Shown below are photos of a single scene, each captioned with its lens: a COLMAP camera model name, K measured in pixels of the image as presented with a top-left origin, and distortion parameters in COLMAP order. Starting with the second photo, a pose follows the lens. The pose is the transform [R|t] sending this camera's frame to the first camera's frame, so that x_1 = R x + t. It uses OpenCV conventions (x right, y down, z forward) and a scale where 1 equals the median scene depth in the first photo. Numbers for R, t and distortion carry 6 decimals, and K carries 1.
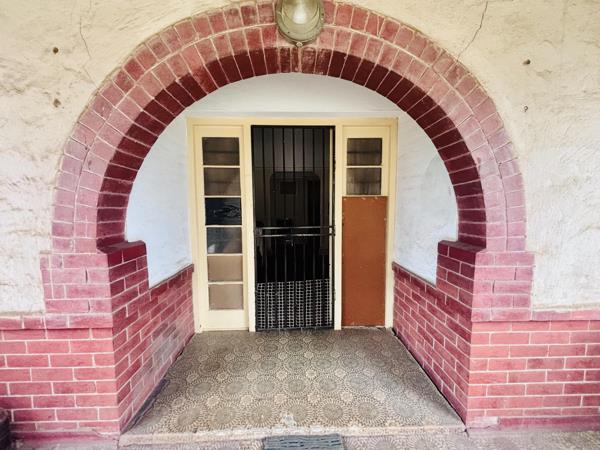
lens RADIAL K [[242.3, 0, 301.2], [0, 242.3, 226.2], [0, 0, 1]] dist [0.006897, -0.000407]
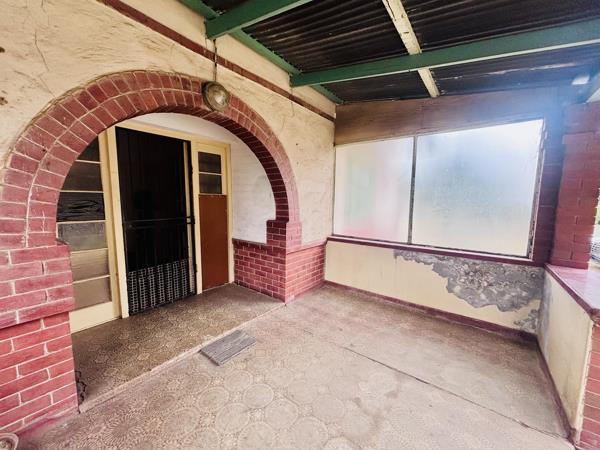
lens RADIAL K [[242.3, 0, 300.2], [0, 242.3, 225.9], [0, 0, 1]] dist [0.006897, -0.000407]
pose [[0.632878, -0.073572, 0.770748, -0.892129], [0.053549, 0.997251, 0.051222, 0.022187], [-0.772398, 0.008856, 0.635078, -0.508775]]
